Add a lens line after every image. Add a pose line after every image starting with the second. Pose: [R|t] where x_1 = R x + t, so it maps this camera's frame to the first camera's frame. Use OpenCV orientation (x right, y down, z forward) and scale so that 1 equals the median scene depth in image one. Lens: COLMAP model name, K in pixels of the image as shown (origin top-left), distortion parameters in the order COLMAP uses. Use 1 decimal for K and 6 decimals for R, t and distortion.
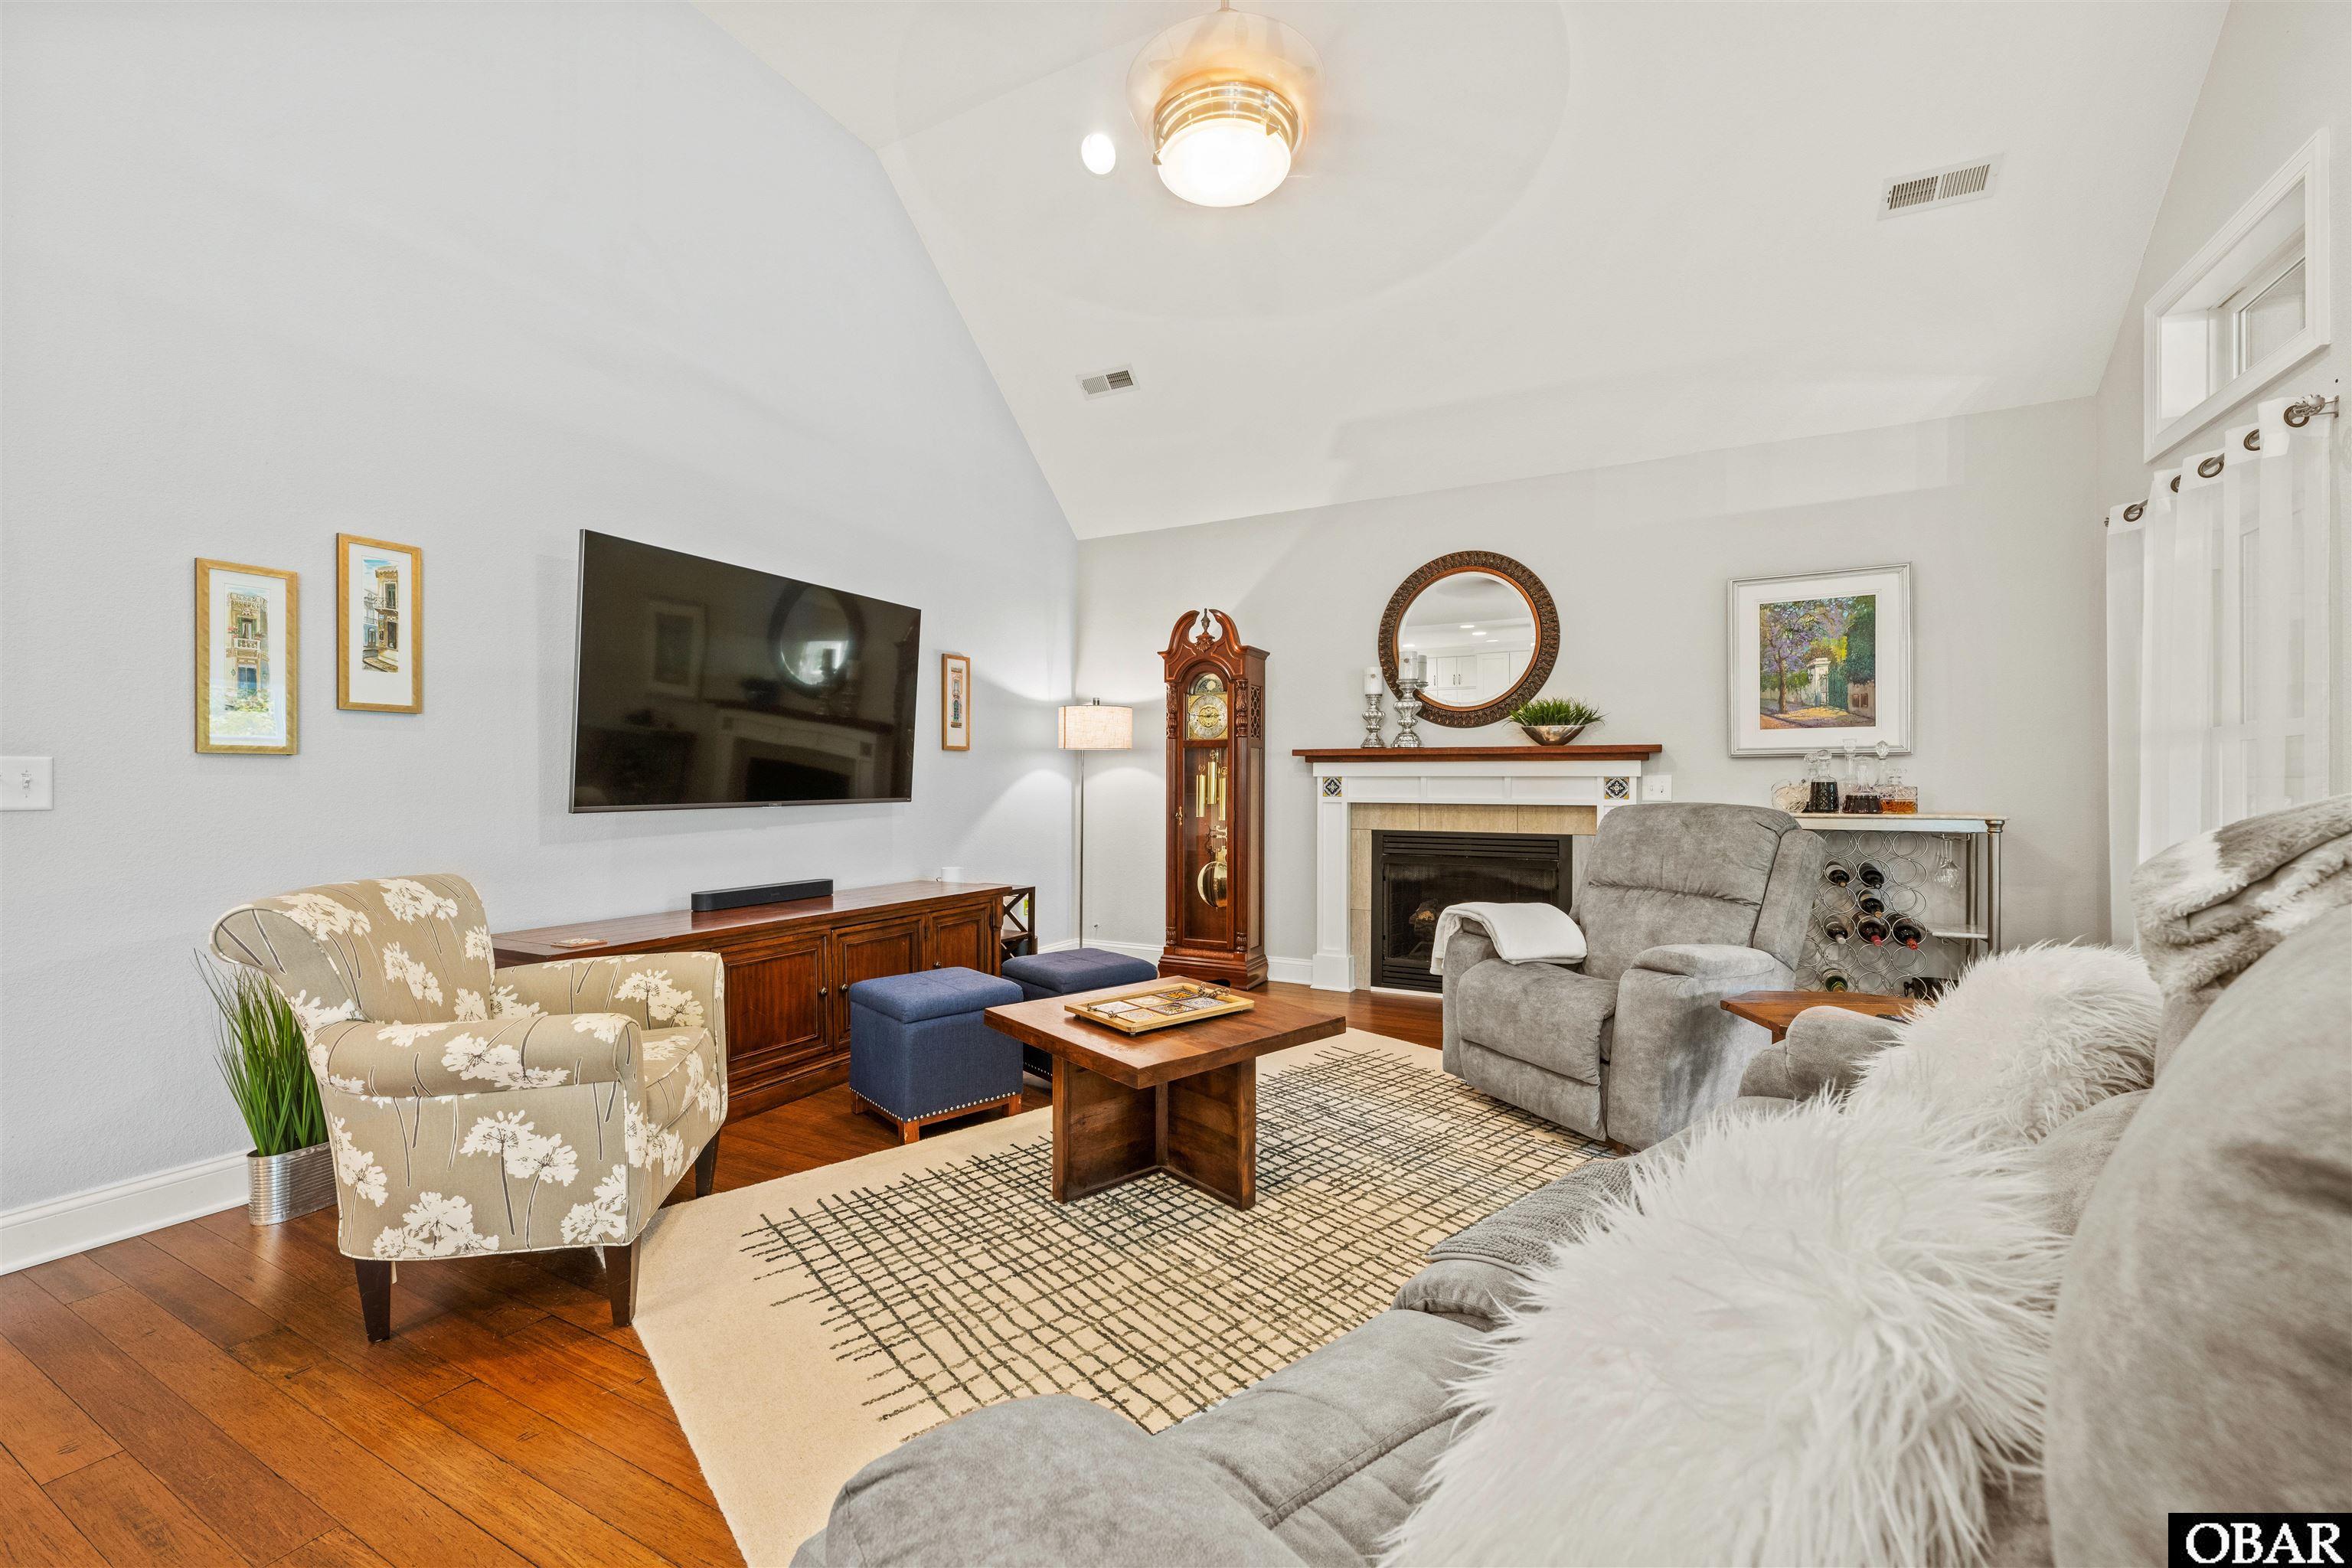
lens RADIAL K [[934.9, 0, 1172.7], [0, 934.9, 787.3], [0, 0, 1]] dist [-0.001731, 0.000363]
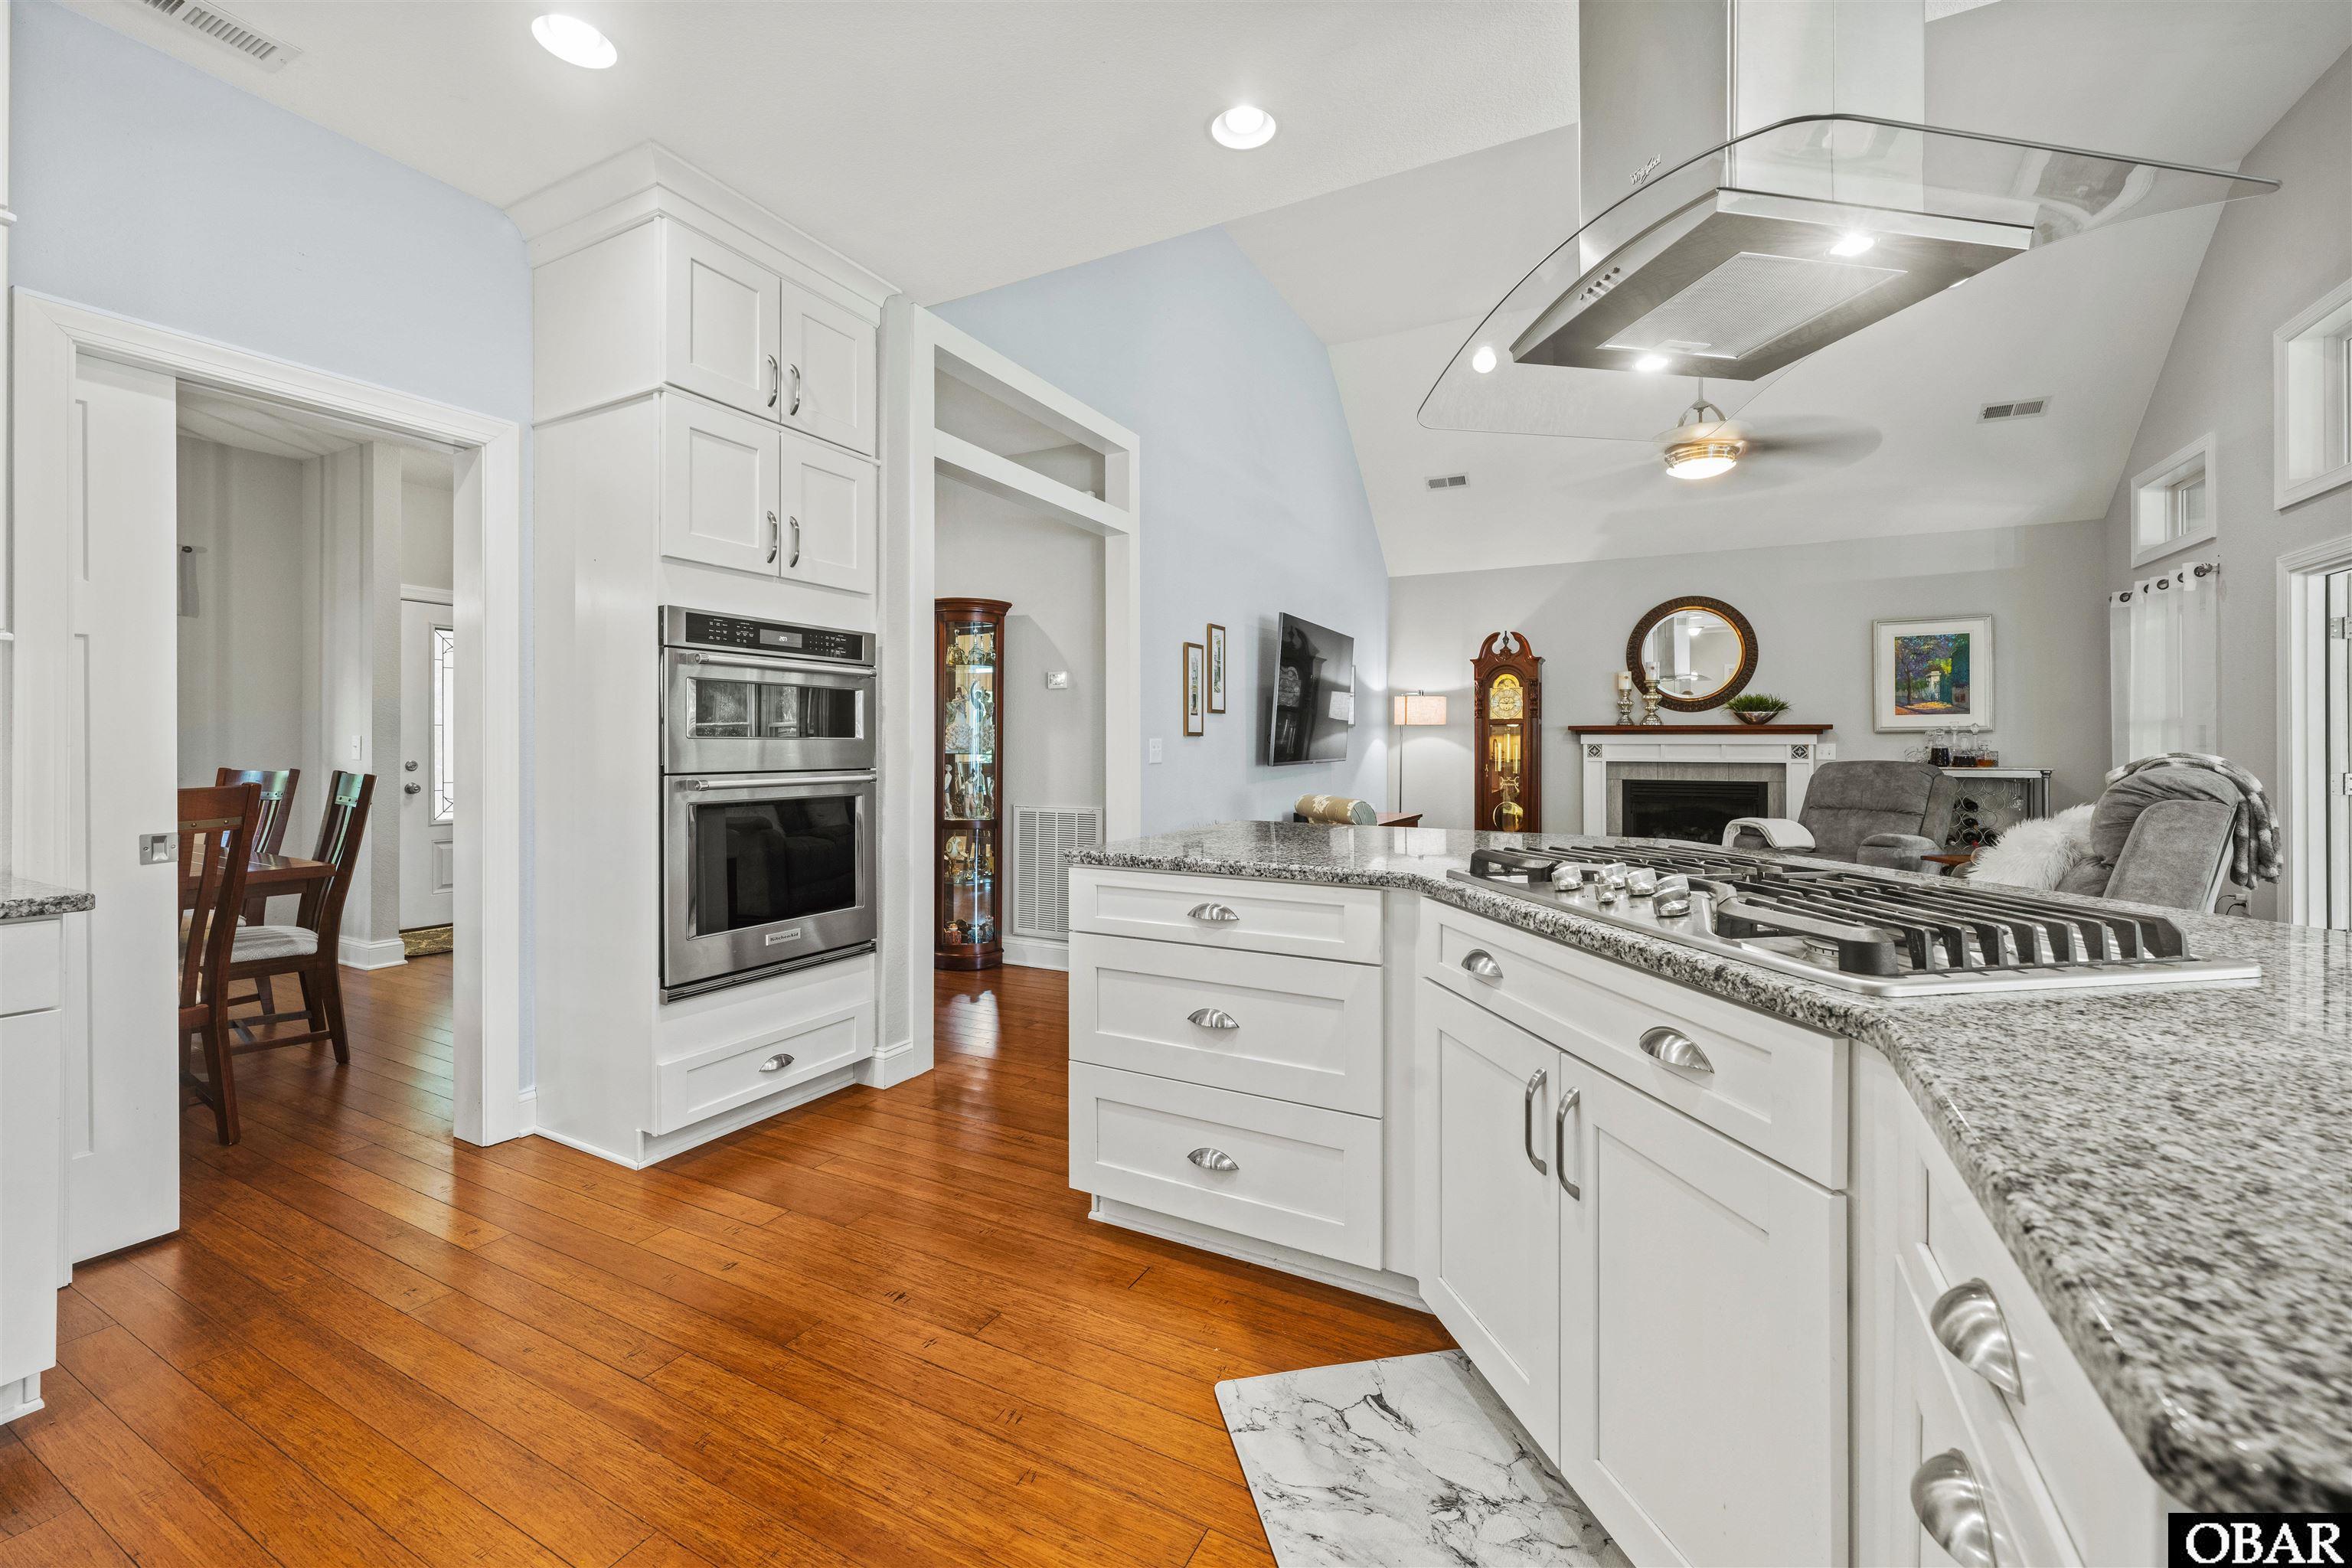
lens RADIAL K [[934.9, 0, 1185.8], [0, 934.9, 741.6], [0, 0, 1]] dist [-0.001731, 0.000363]
pose [[0.999999, -0.000527, -0.001209, -0.597998], [0.000516, 0.999964, -0.008516, -0.003670], [0.001214, 0.008516, 0.999963, -0.614337]]
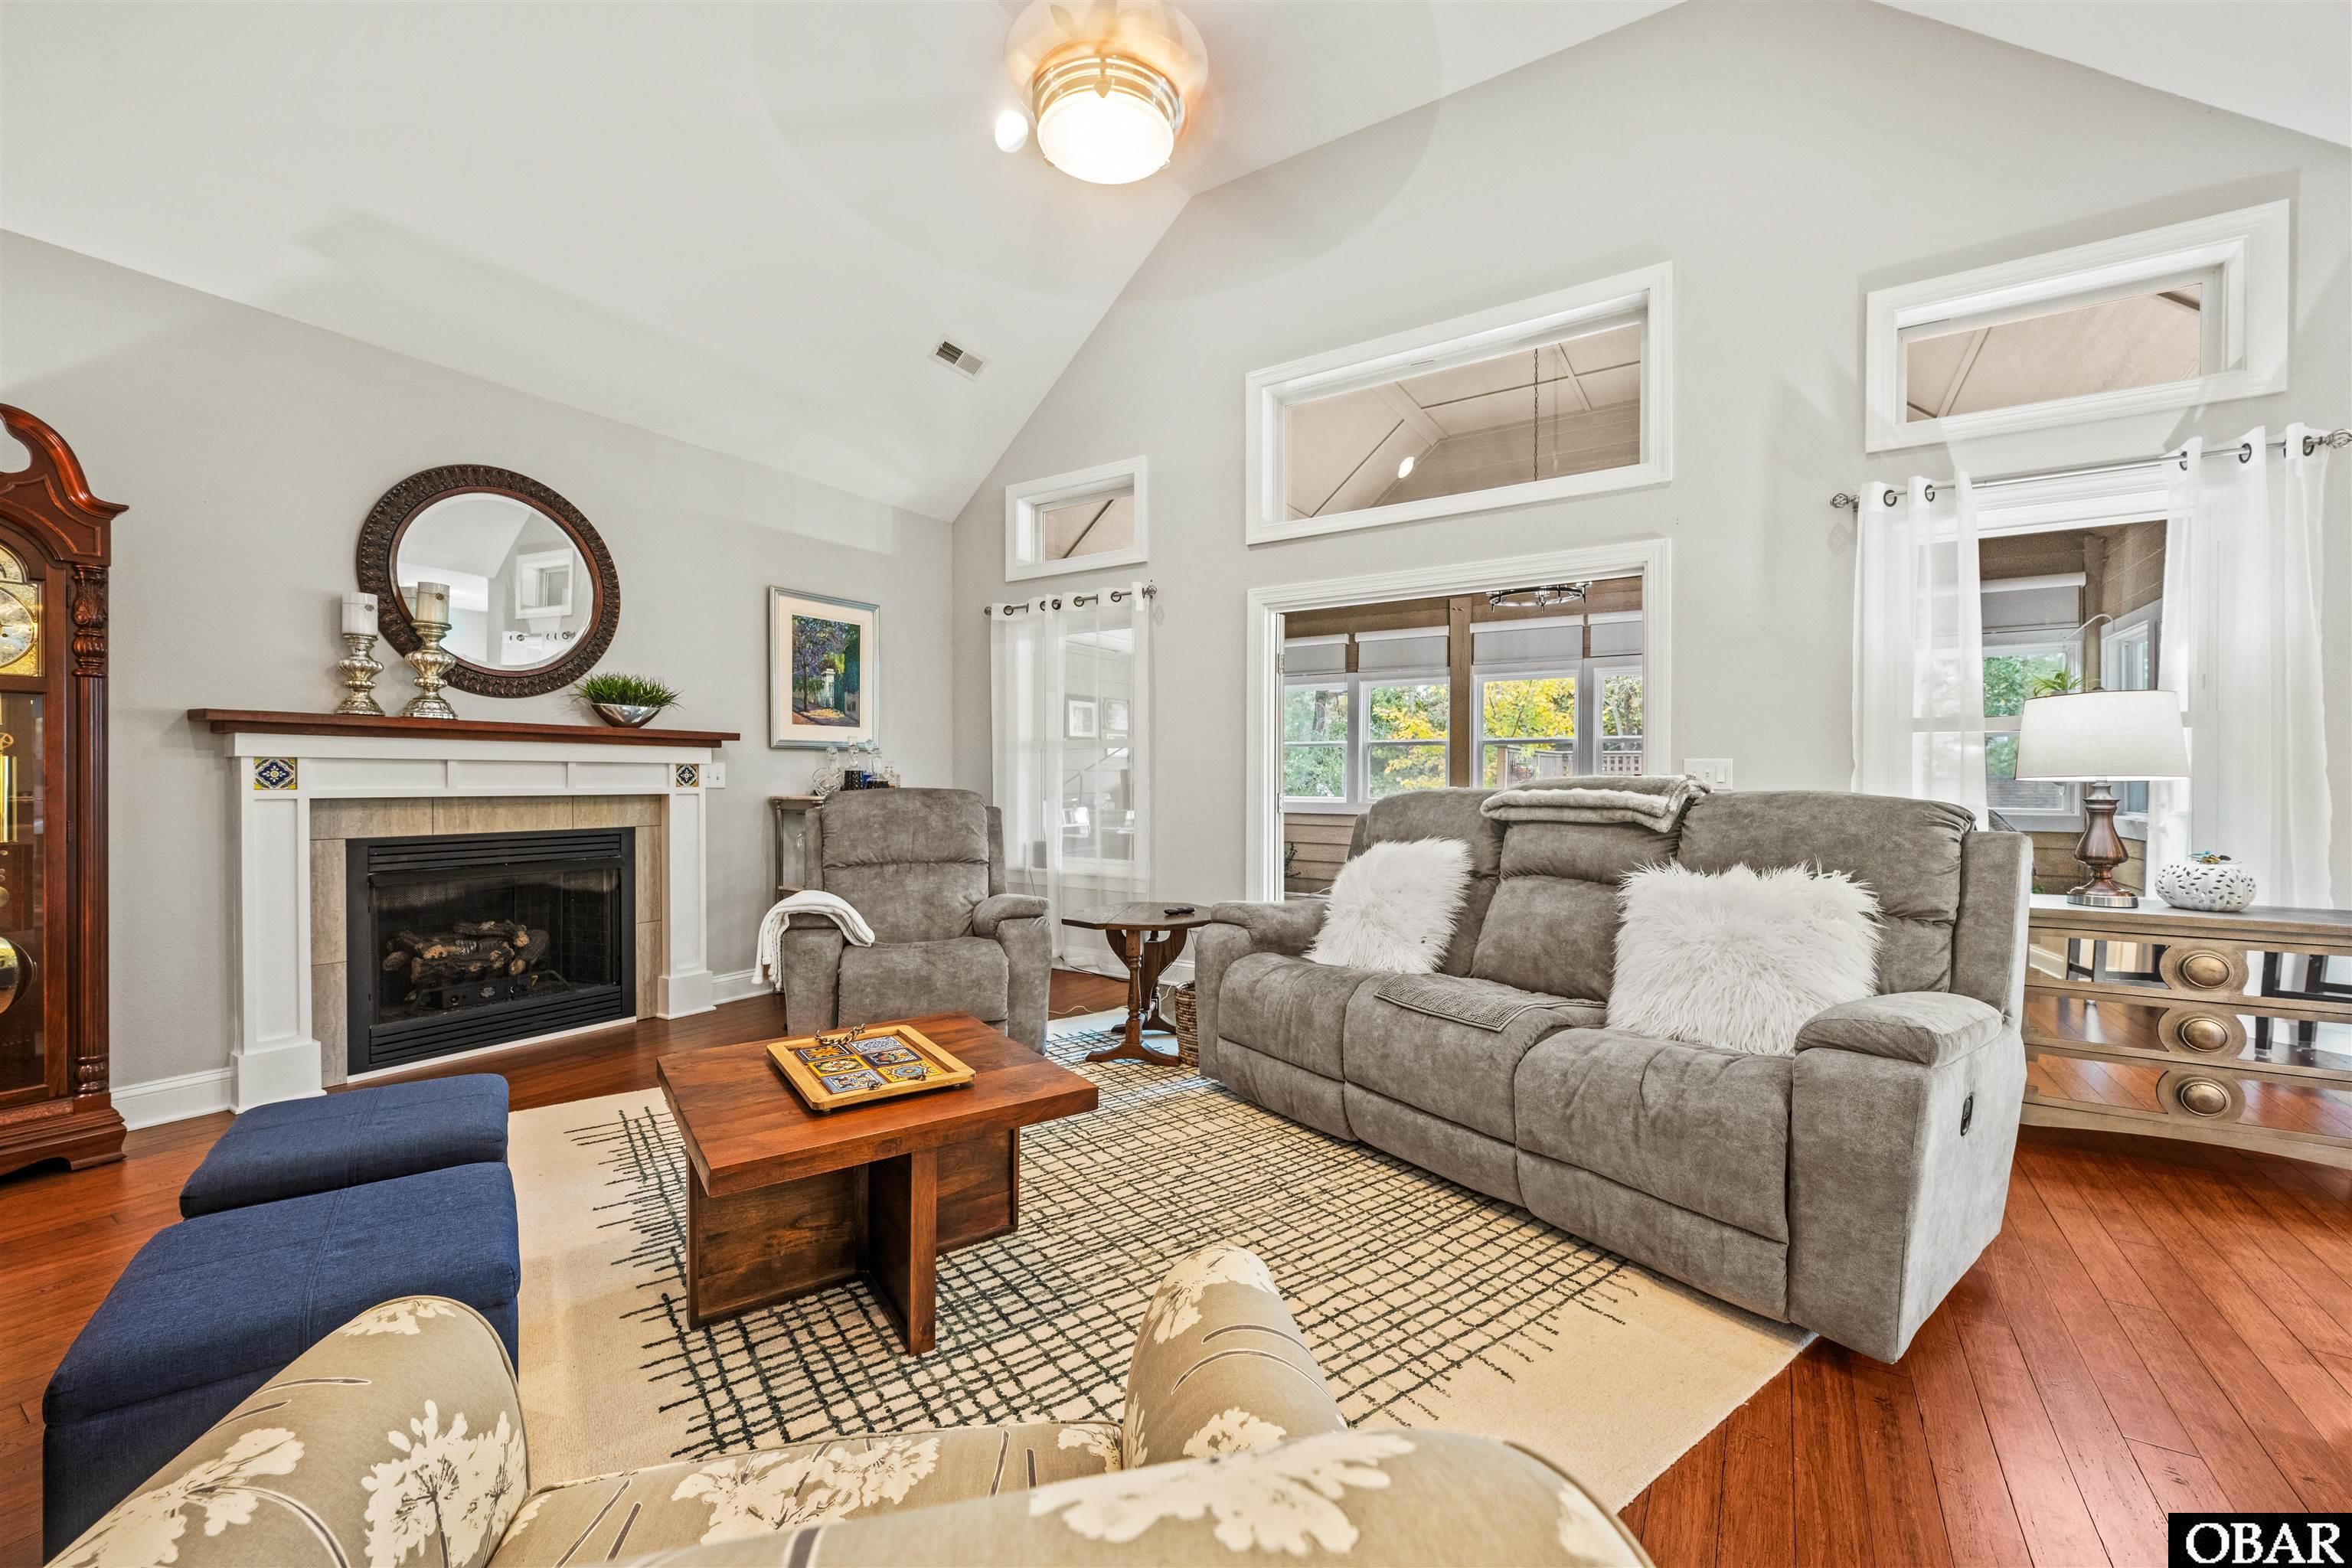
lens RADIAL K [[934.9, 0, 1175.0], [0, 934.9, 787.2], [0, 0, 1]] dist [-0.001731, 0.000363]
pose [[0.082513, -0.014164, 0.996489, -0.488490], [-0.001065, 0.999897, 0.014301, -0.001454], [-0.996589, -0.002241, 0.082489, 0.447581]]
